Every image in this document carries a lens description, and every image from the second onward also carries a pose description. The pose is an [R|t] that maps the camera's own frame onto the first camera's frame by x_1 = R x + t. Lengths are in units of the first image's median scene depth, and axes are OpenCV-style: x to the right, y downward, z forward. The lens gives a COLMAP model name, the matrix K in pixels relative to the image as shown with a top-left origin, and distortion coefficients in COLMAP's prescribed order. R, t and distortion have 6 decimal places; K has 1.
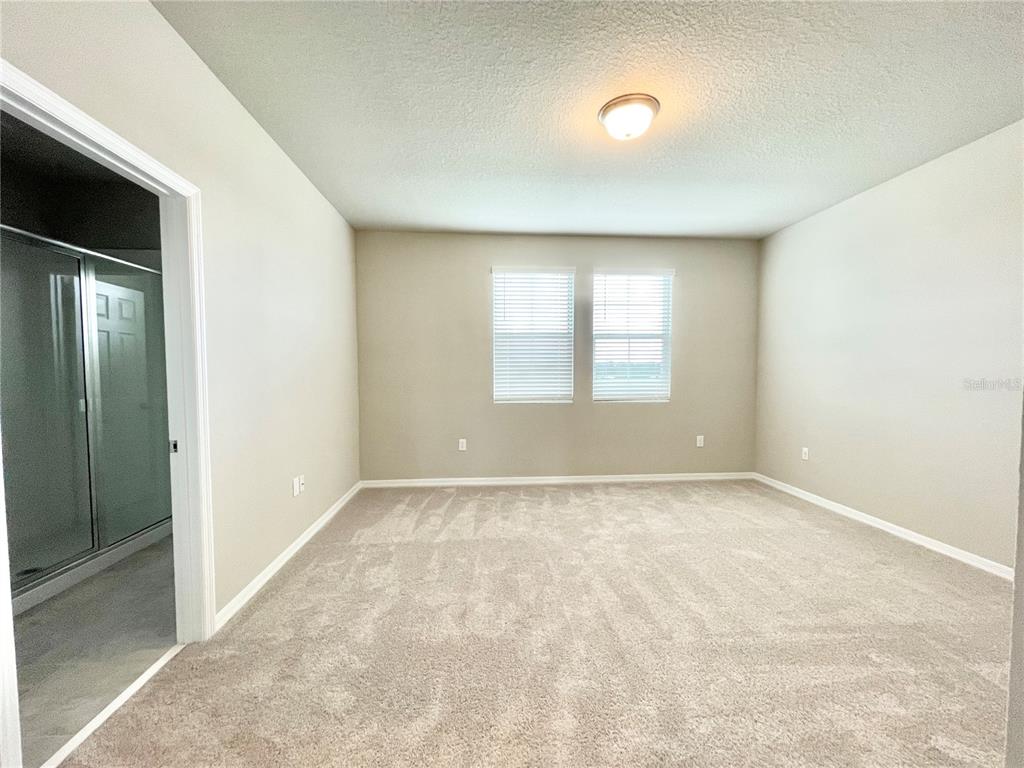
lens RADIAL K [[412.6, 0, 509.3], [0, 412.6, 379.1], [0, 0, 1]] dist [0.001140, 0.000026]
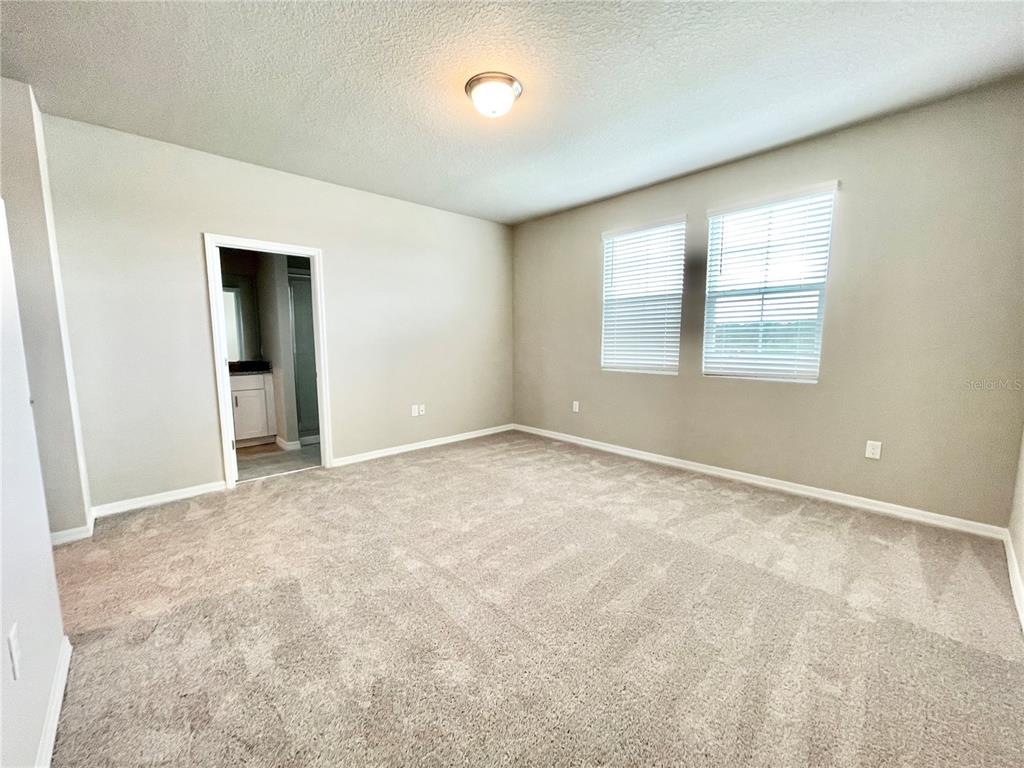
lens RADIAL K [[412.6, 0, 506.1], [0, 412.6, 379.1], [0, 0, 1]] dist [0.001140, 0.000026]
pose [[0.623102, 0.074955, -0.778540, 0.625159], [-0.011629, 0.996175, 0.086601, -0.005105], [0.782054, -0.044908, 0.621591, 0.184748]]
